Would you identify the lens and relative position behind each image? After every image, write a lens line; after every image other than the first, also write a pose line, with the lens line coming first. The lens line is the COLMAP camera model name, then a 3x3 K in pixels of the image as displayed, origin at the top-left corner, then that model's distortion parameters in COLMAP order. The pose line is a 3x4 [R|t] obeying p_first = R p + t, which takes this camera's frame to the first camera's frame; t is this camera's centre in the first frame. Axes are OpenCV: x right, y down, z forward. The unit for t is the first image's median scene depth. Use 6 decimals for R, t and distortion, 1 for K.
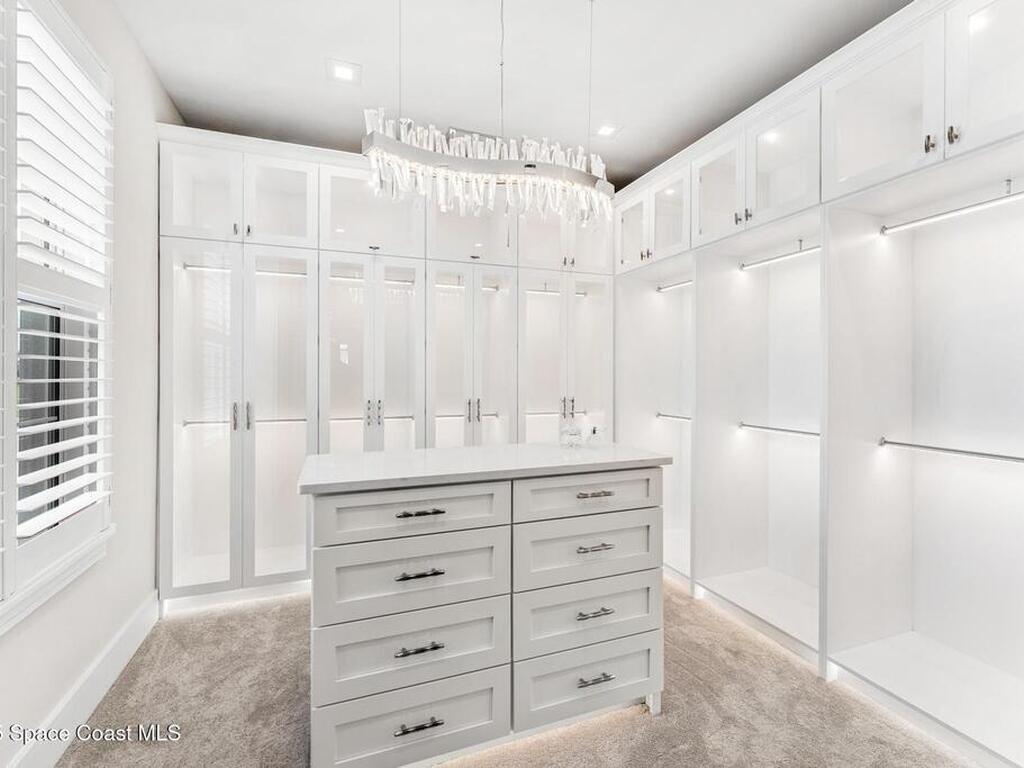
lens RADIAL K [[458.1, 0, 512.0], [0, 458.1, 384.0], [0, 0, 1]] dist [0.000648, 0.000040]
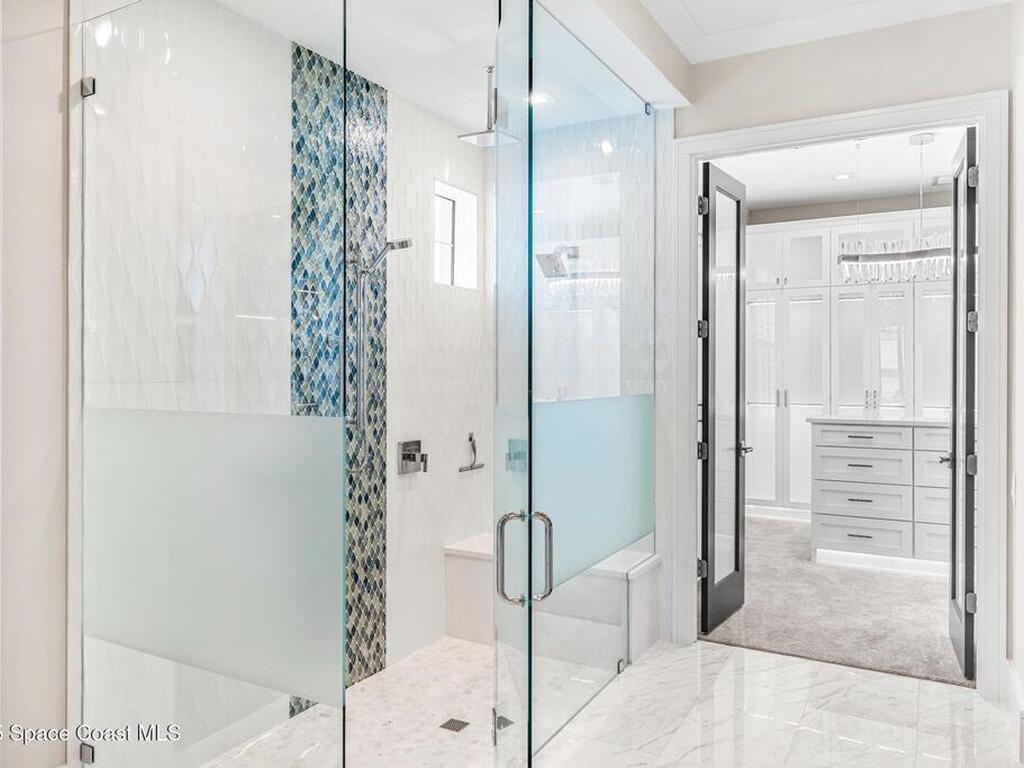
lens RADIAL K [[761.6, 0, 512.0], [0, 761.6, 384.0], [0, 0, 1]] dist [-0.000521, -0.000242]
pose [[0.646769, 0.006112, -0.762661, 0.797872], [-0.004216, 0.999981, 0.004438, 0.015290], [0.762674, 0.000345, 0.646783, -1.387988]]
